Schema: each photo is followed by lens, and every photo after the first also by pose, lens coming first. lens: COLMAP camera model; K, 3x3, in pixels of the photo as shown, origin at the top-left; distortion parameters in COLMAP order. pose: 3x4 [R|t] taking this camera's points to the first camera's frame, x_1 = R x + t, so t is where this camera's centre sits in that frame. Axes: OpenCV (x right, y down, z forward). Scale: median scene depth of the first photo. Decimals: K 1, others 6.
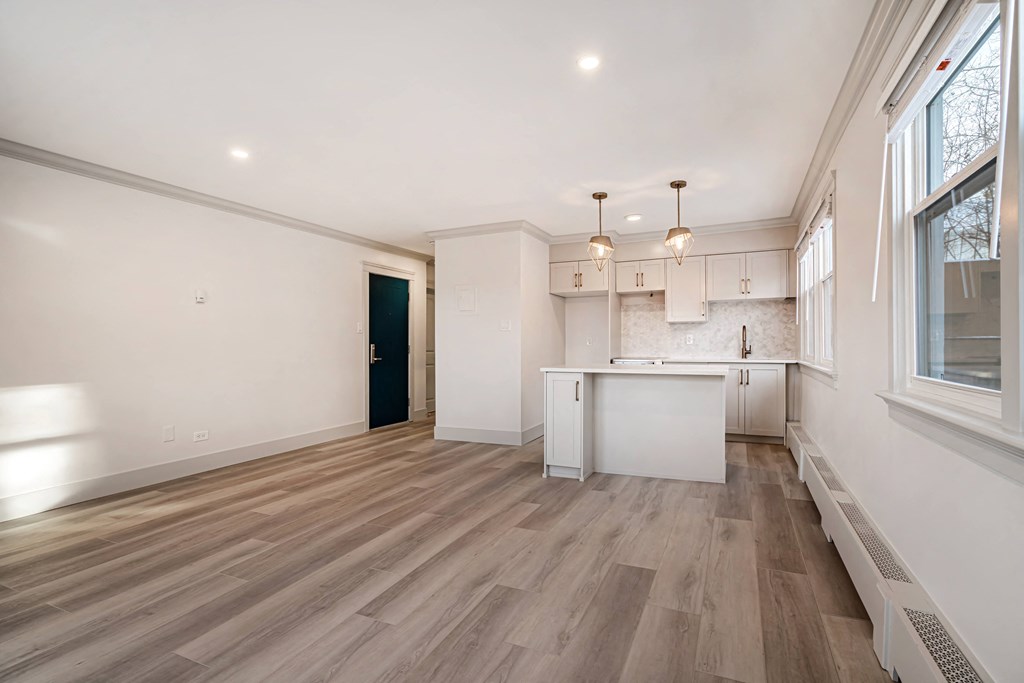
lens RADIAL K [[472.3, 0, 568.4], [0, 472.3, 332.3], [0, 0, 1]] dist [-0.004844, 0.000158]
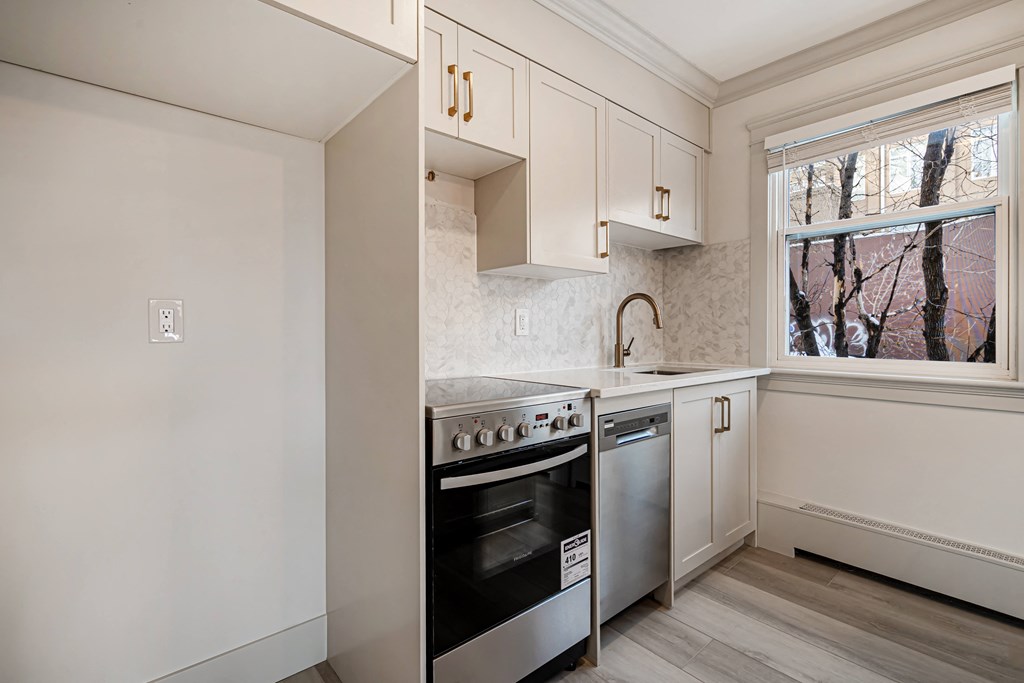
lens RADIAL K [[472.3, 0, 528.7], [0, 472.3, 337.0], [0, 0, 1]] dist [-0.004844, 0.000158]
pose [[0.512492, -0.005929, 0.858671, -0.058709], [-0.028539, 0.999306, 0.023933, 0.018264], [-0.858217, -0.036771, 0.511968, 0.839421]]
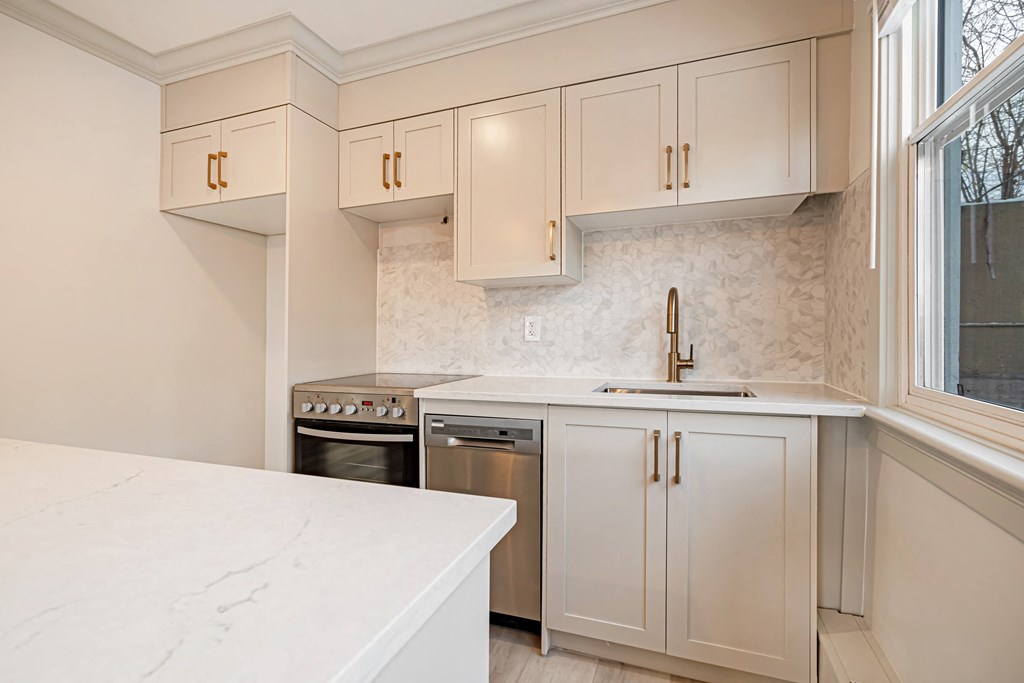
lens RADIAL K [[472.3, 0, 495.5], [0, 472.3, 334.6], [0, 0, 1]] dist [-0.004844, 0.000158]
pose [[0.998933, -0.005412, -0.045864, 0.253773], [0.006882, 0.999465, 0.031961, 0.007570], [0.045666, -0.032242, 0.998436, 0.637169]]
